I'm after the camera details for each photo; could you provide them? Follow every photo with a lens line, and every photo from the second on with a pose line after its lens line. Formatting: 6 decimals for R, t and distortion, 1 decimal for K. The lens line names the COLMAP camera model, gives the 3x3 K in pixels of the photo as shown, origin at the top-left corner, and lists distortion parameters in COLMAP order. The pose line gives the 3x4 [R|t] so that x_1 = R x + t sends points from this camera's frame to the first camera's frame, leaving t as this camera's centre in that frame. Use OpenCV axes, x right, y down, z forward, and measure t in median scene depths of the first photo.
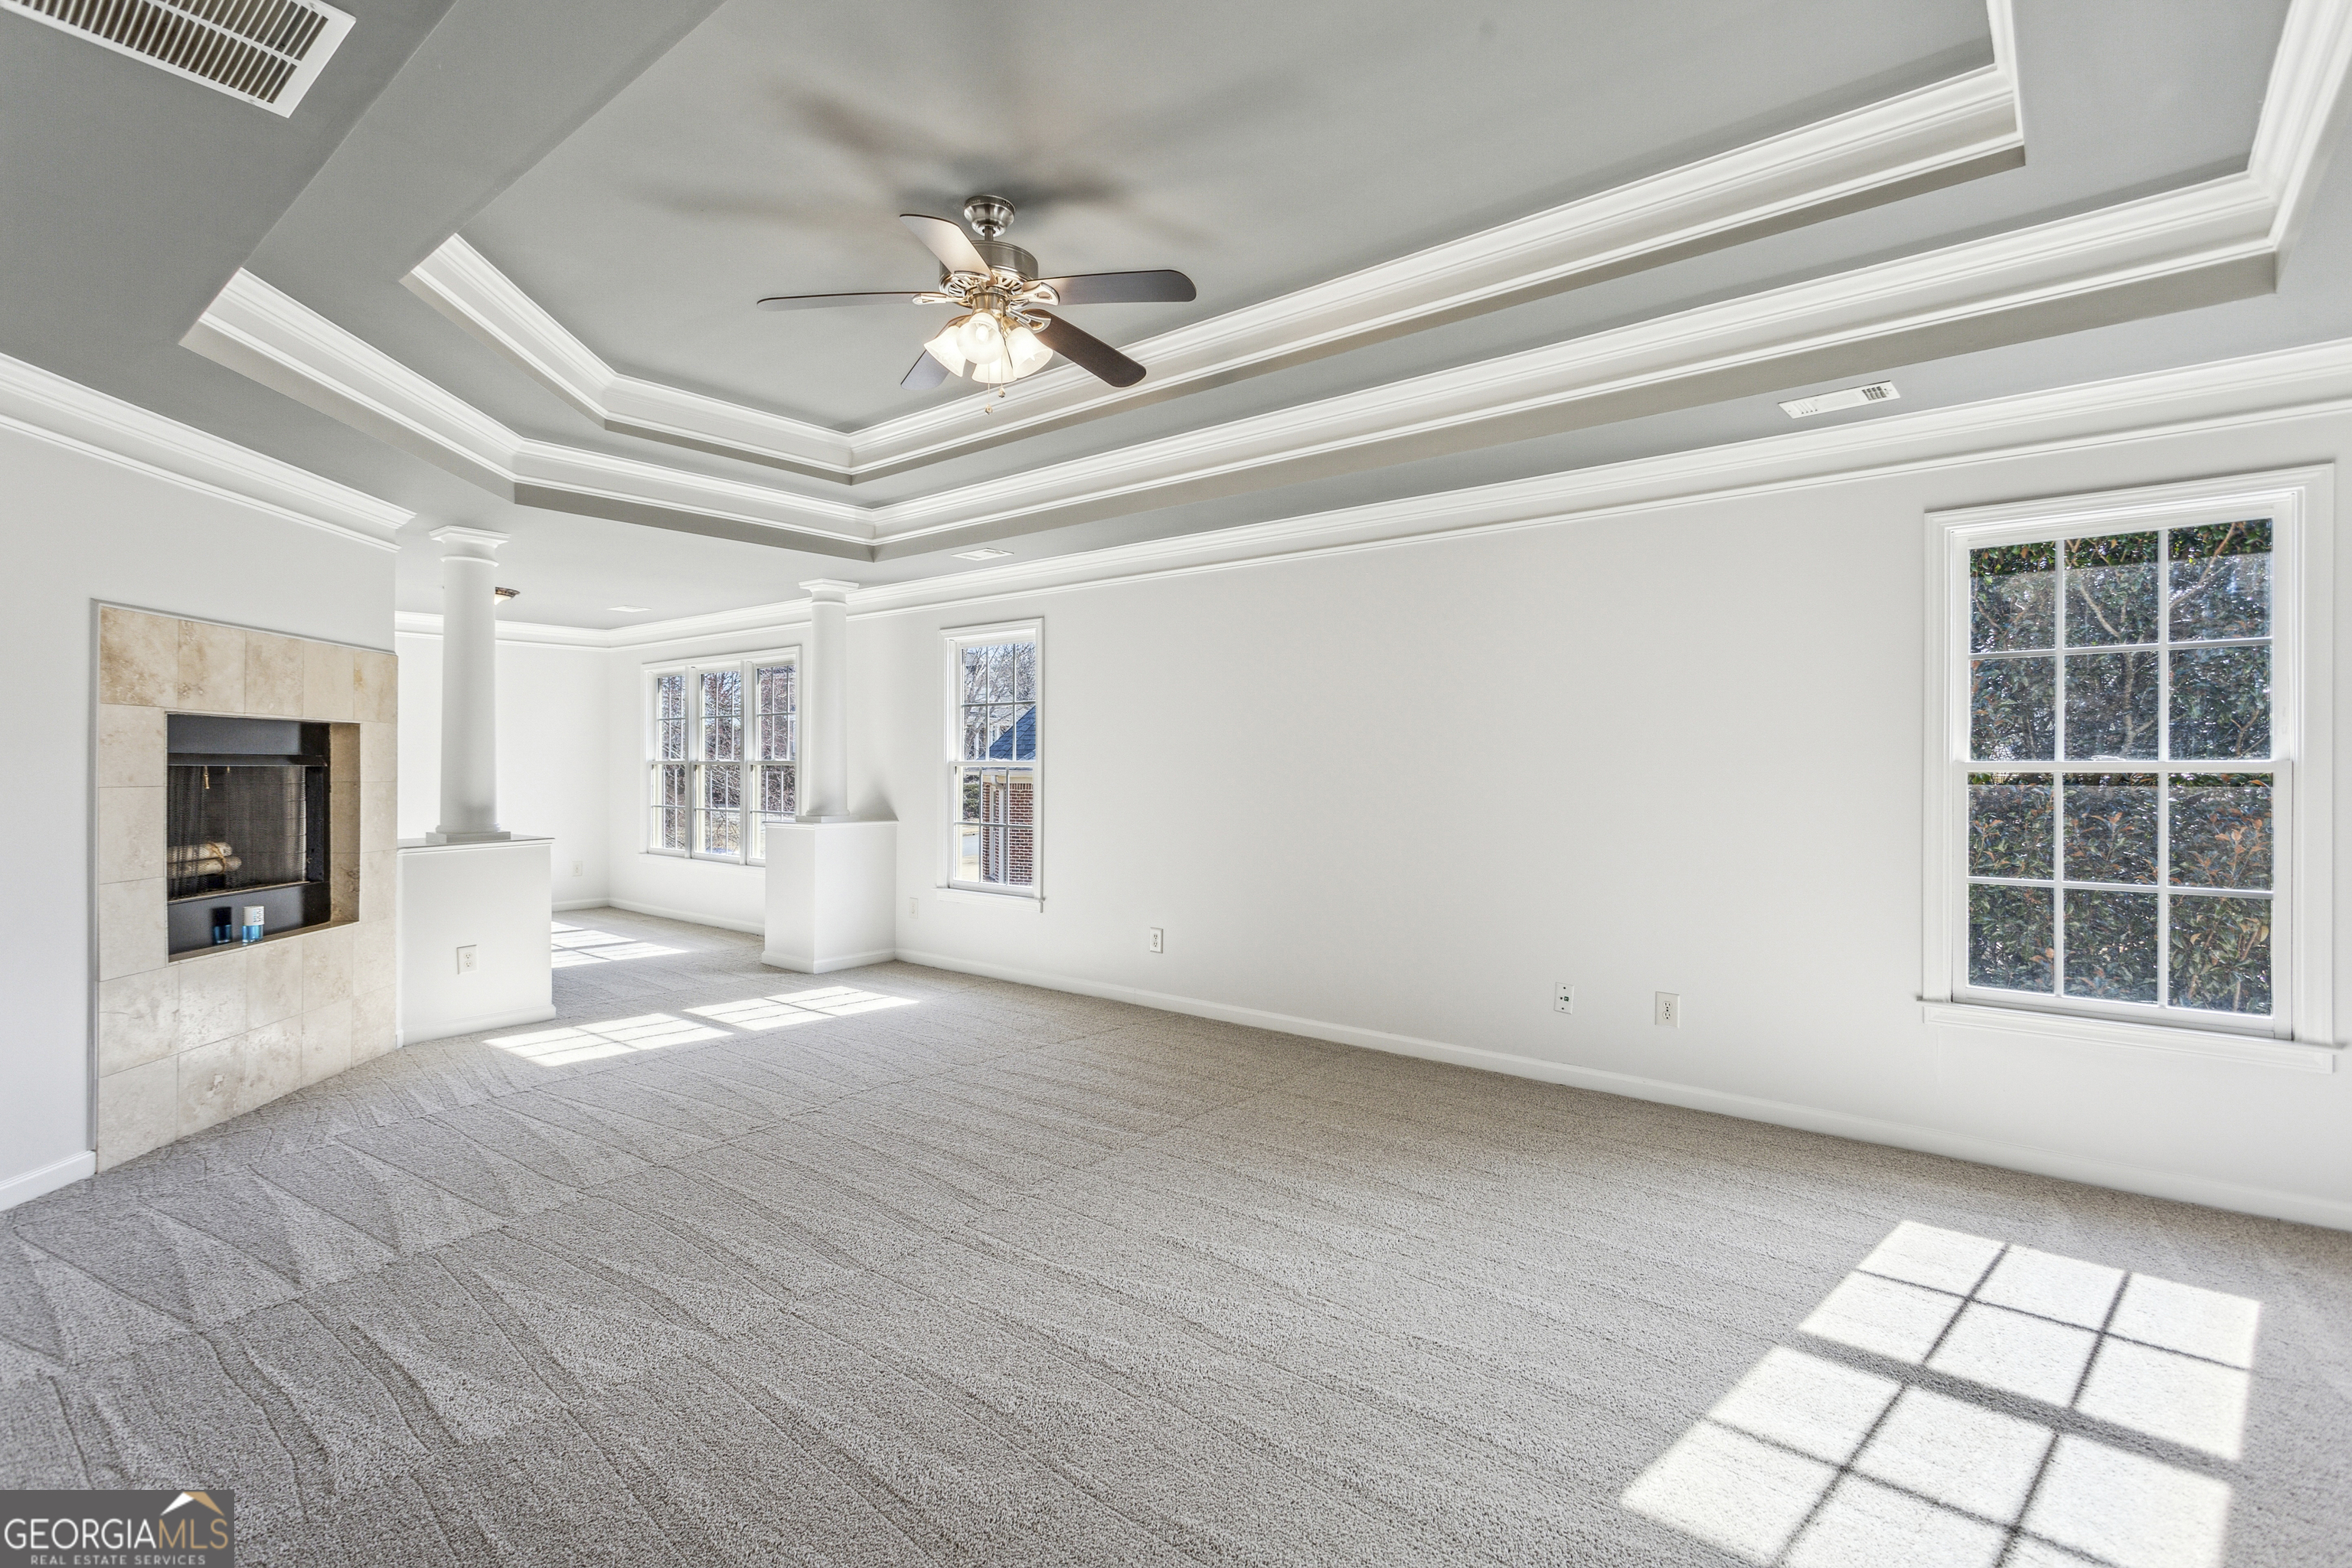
lens RADIAL K [[1129.1, 0, 1172.1], [0, 1129.1, 774.1], [0, 0, 1]] dist [0.024617, 0.000055]
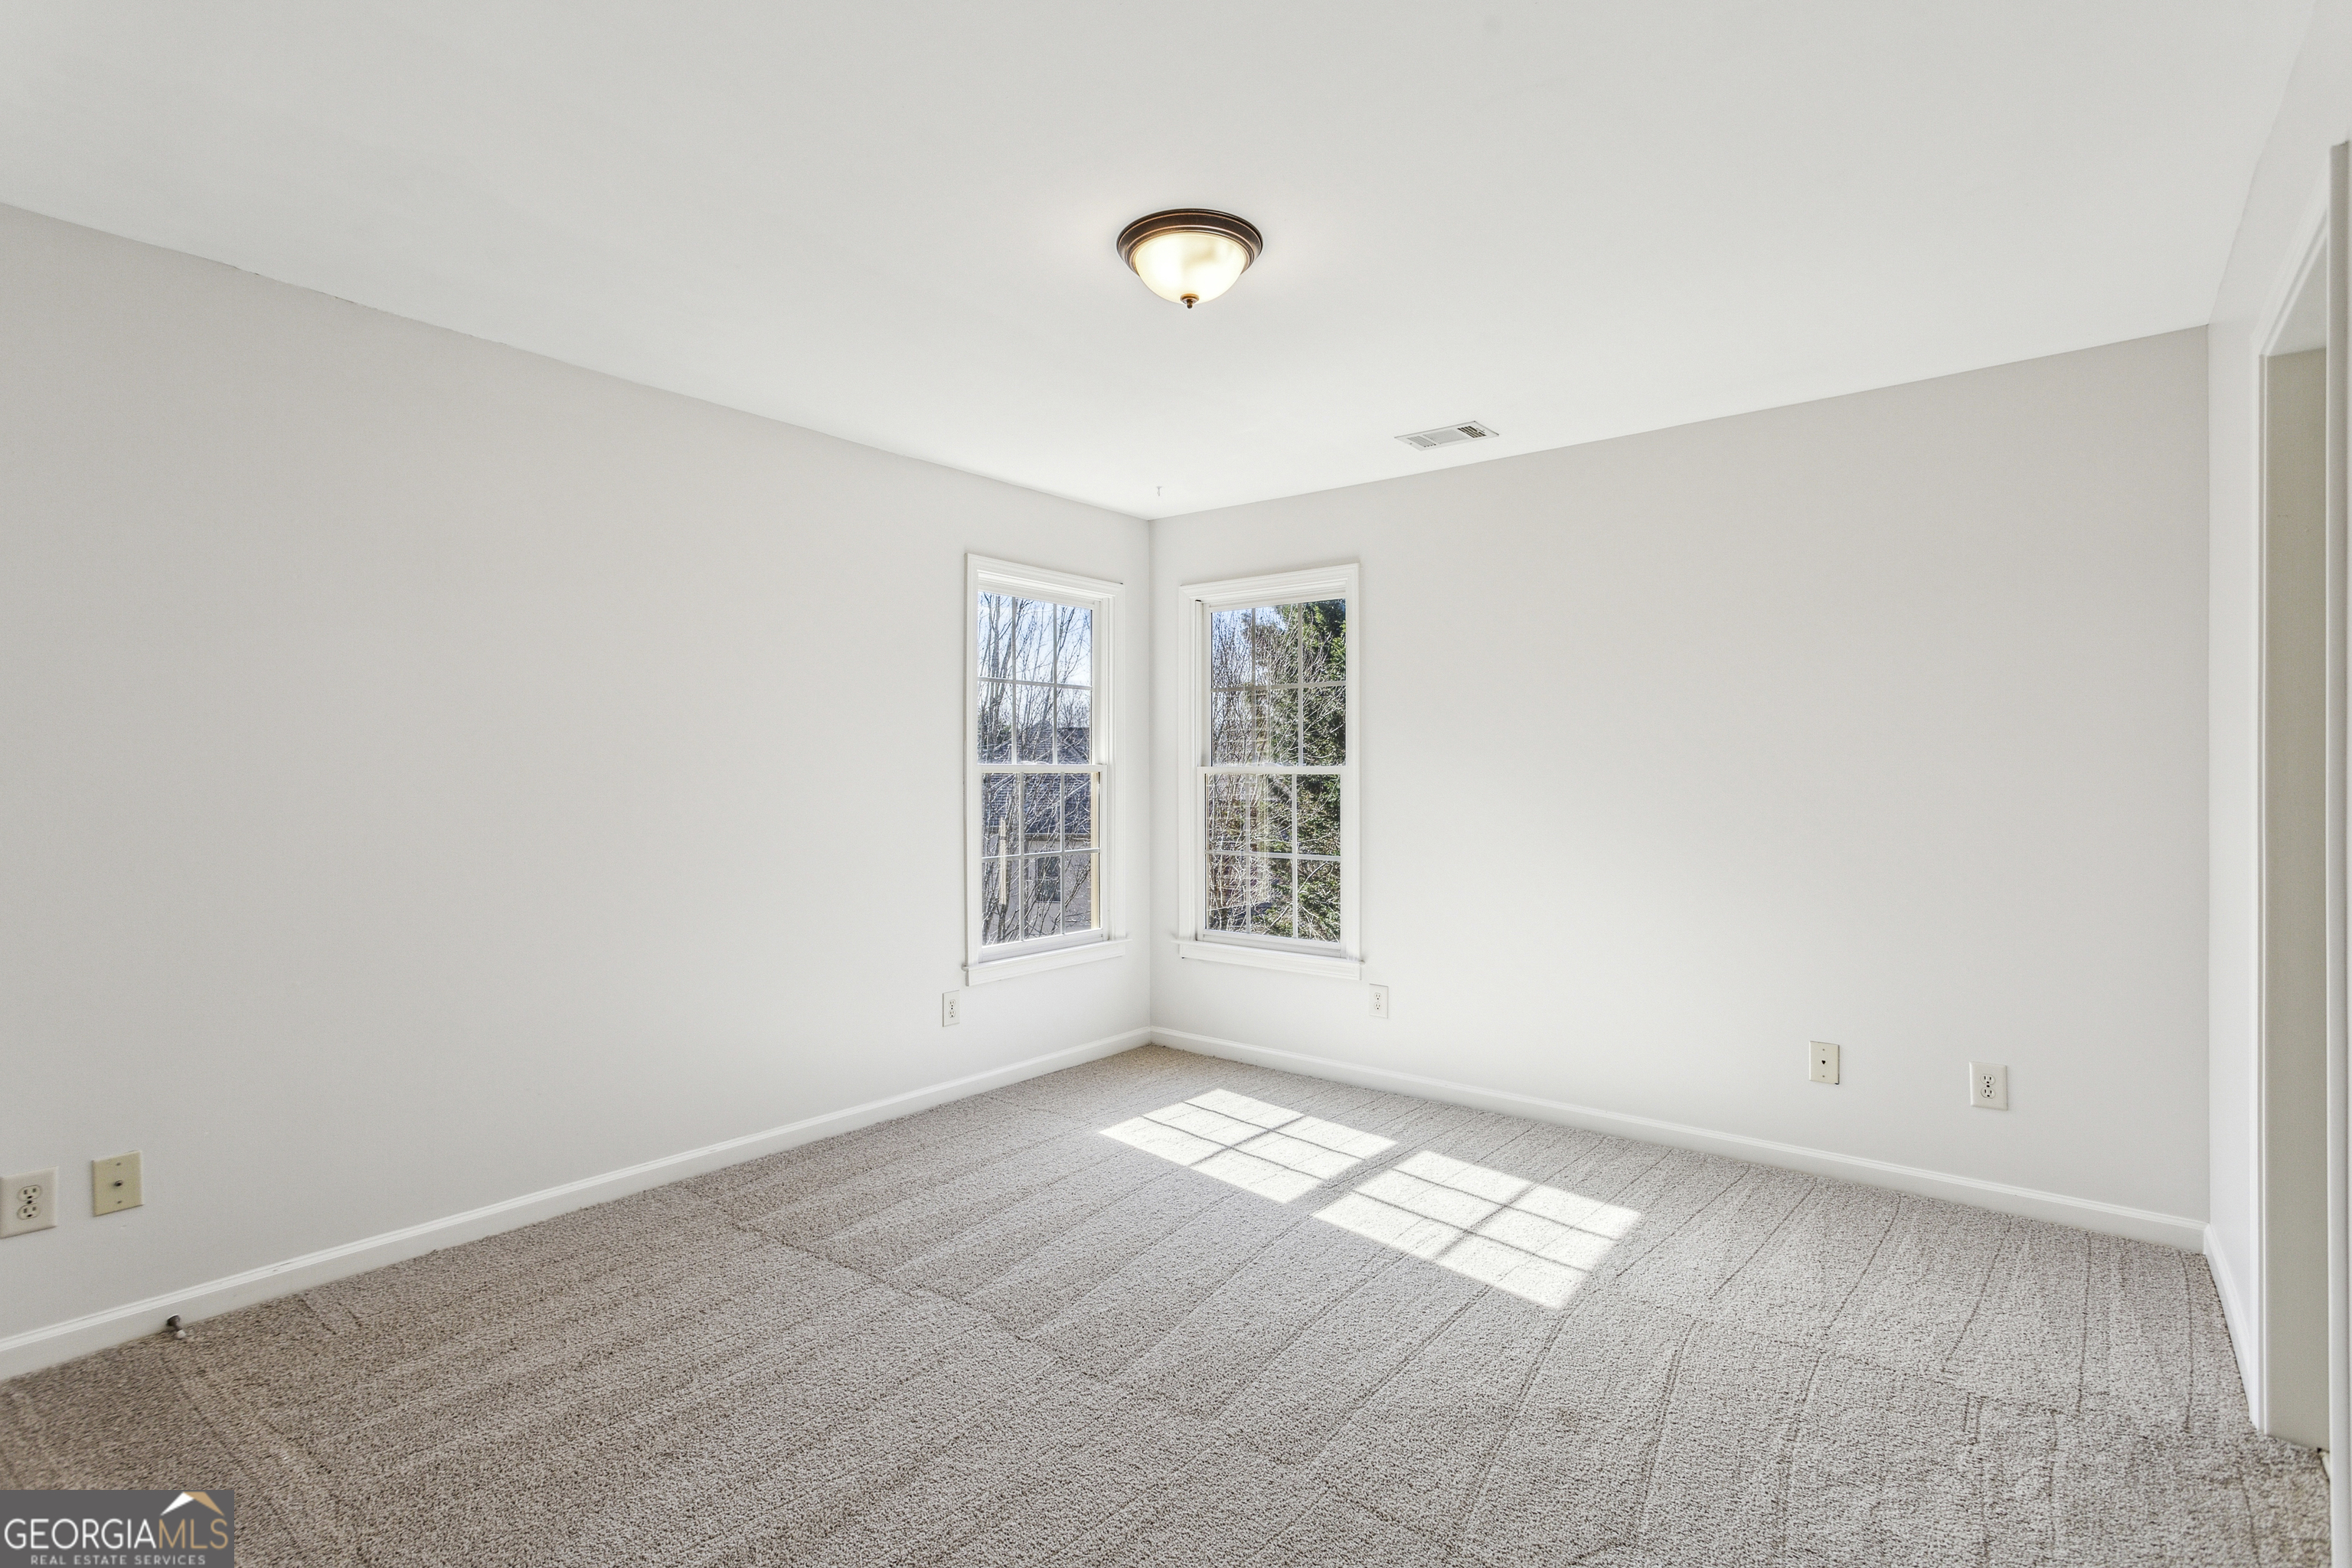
lens RADIAL K [[1129.1, 0, 1171.9], [0, 1129.1, 780.4], [0, 0, 1]] dist [0.024617, 0.000055]
pose [[-0.026156, 0.005408, 0.999643, -0.626547], [0.014553, 0.999881, -0.005029, 0.019341], [-0.999552, 0.014416, -0.026231, 1.021686]]
